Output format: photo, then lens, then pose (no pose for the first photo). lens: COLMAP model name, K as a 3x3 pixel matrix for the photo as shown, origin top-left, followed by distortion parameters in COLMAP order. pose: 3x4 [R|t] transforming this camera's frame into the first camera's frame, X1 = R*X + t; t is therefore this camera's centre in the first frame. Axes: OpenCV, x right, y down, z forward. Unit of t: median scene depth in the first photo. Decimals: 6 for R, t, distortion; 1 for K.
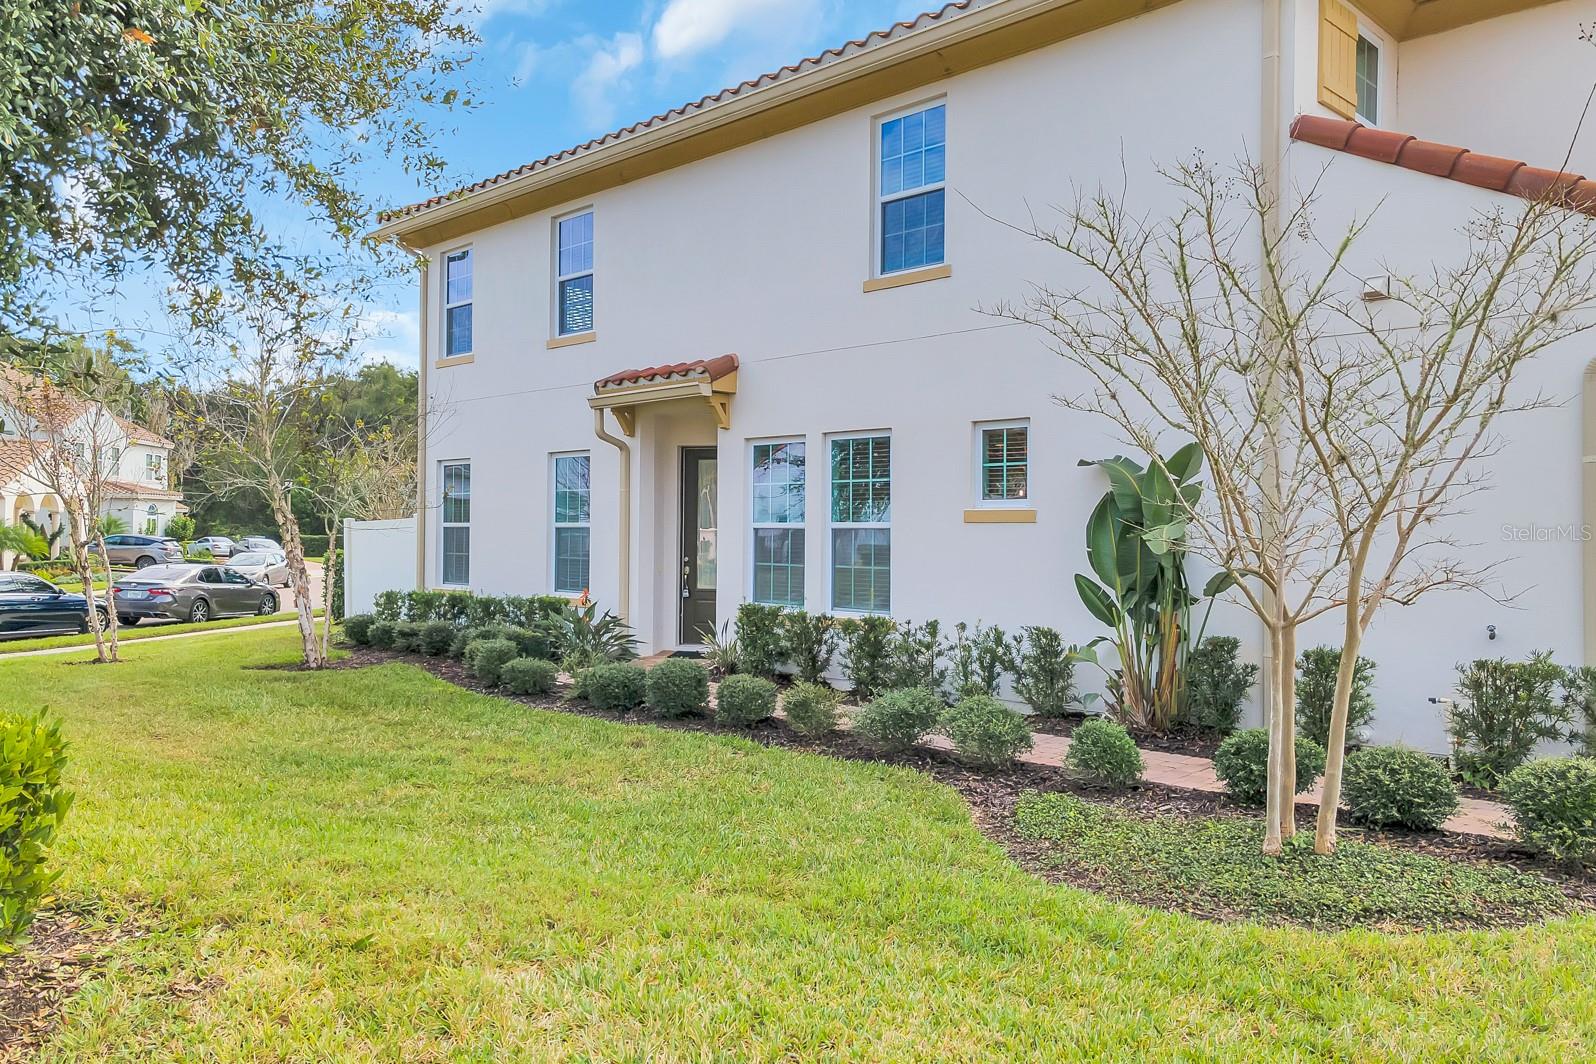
lens RADIAL K [[1204.3, 0, 798.0], [0, 1204.3, 532.0], [0, 0, 1]] dist [0.010944, 0.147093]
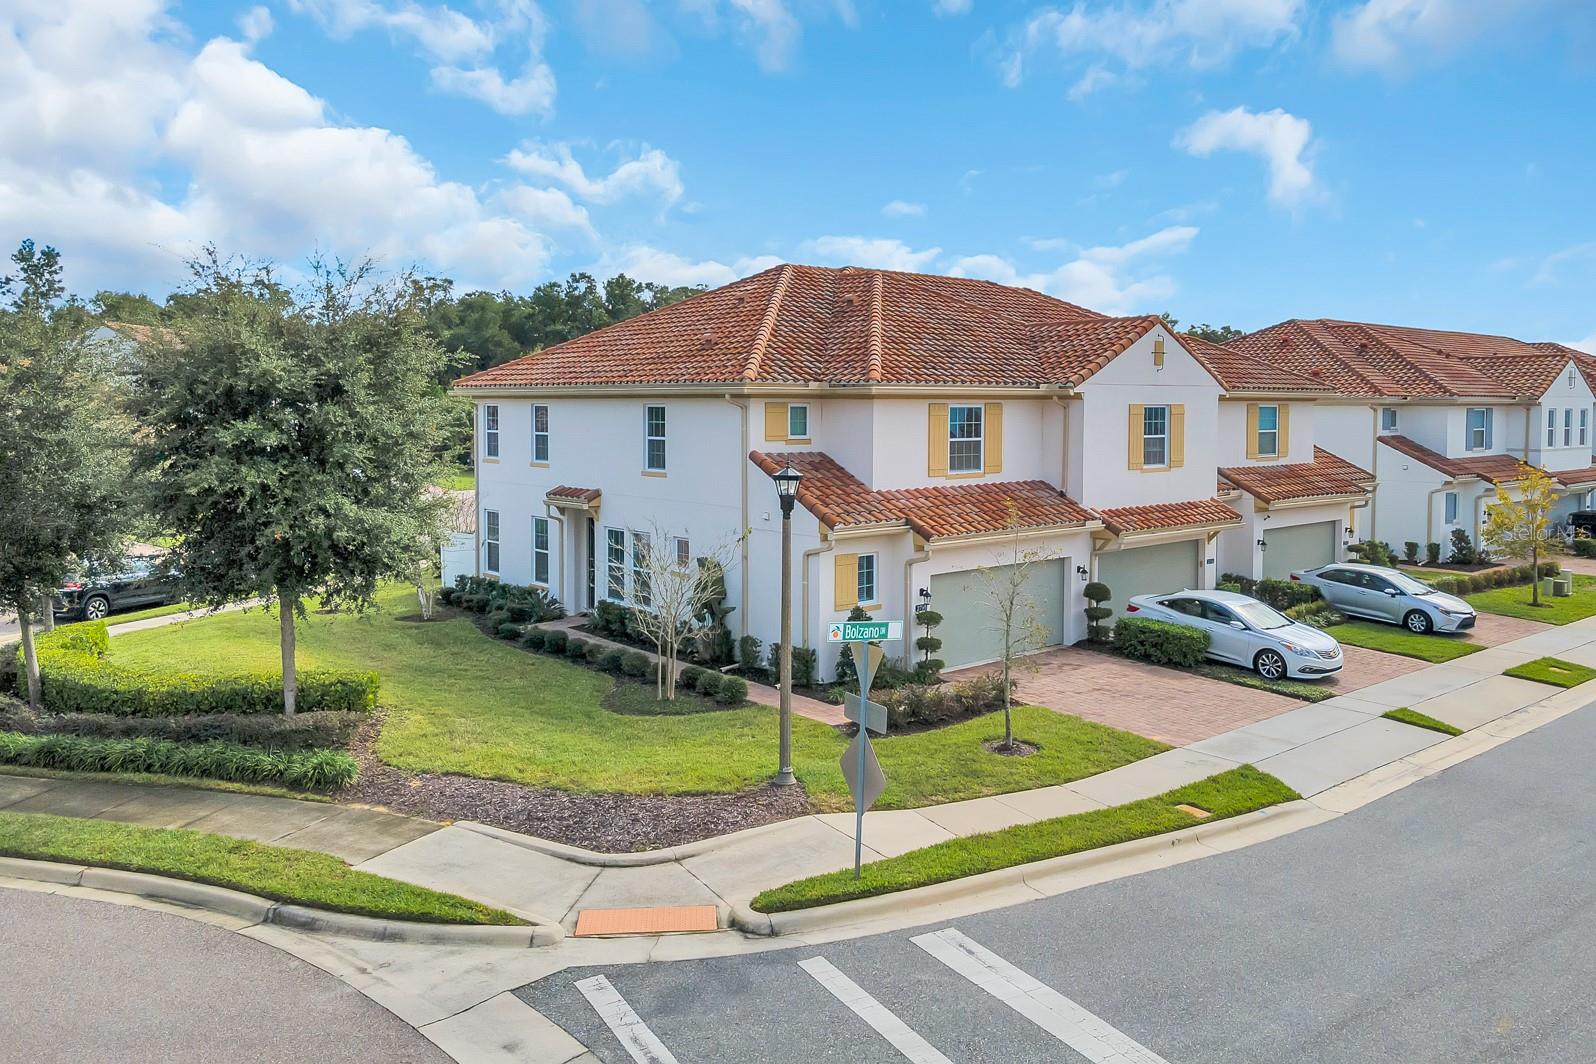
lens RADIAL K [[1192.8, 0, 803.7], [0, 1192.8, 444.5], [0, 0, 1]] dist [0.019704, 0.004767]
pose [[0.997110, -0.007698, -0.075579, 0.470257], [0.010350, 0.999342, 0.034752, -0.283944], [0.075262, -0.035434, 0.996534, -1.146909]]
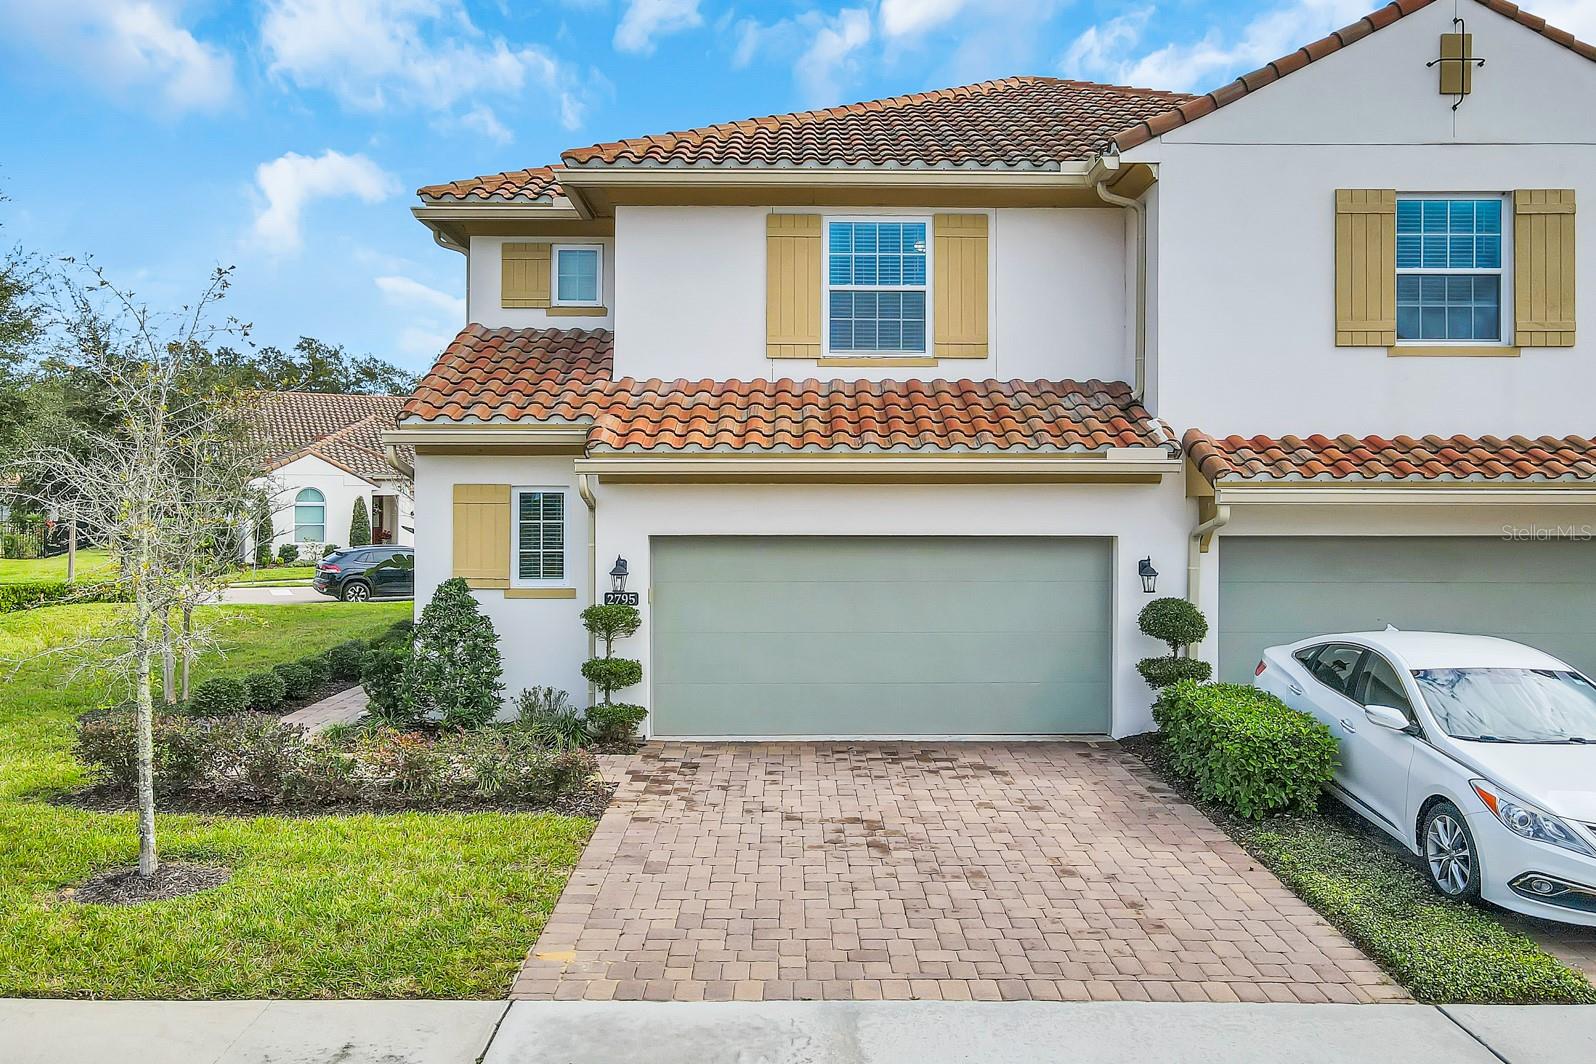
lens RADIAL K [[1184.0, 0, 800.5], [0, 1184.0, 501.9], [0, 0, 1]] dist [-0.052963, 0.107426]
pose [[0.709637, -0.011355, -0.704476, 1.205264], [0.008783, 0.999935, -0.007270, -0.044662], [0.704513, -0.001029, 0.709690, 0.085726]]
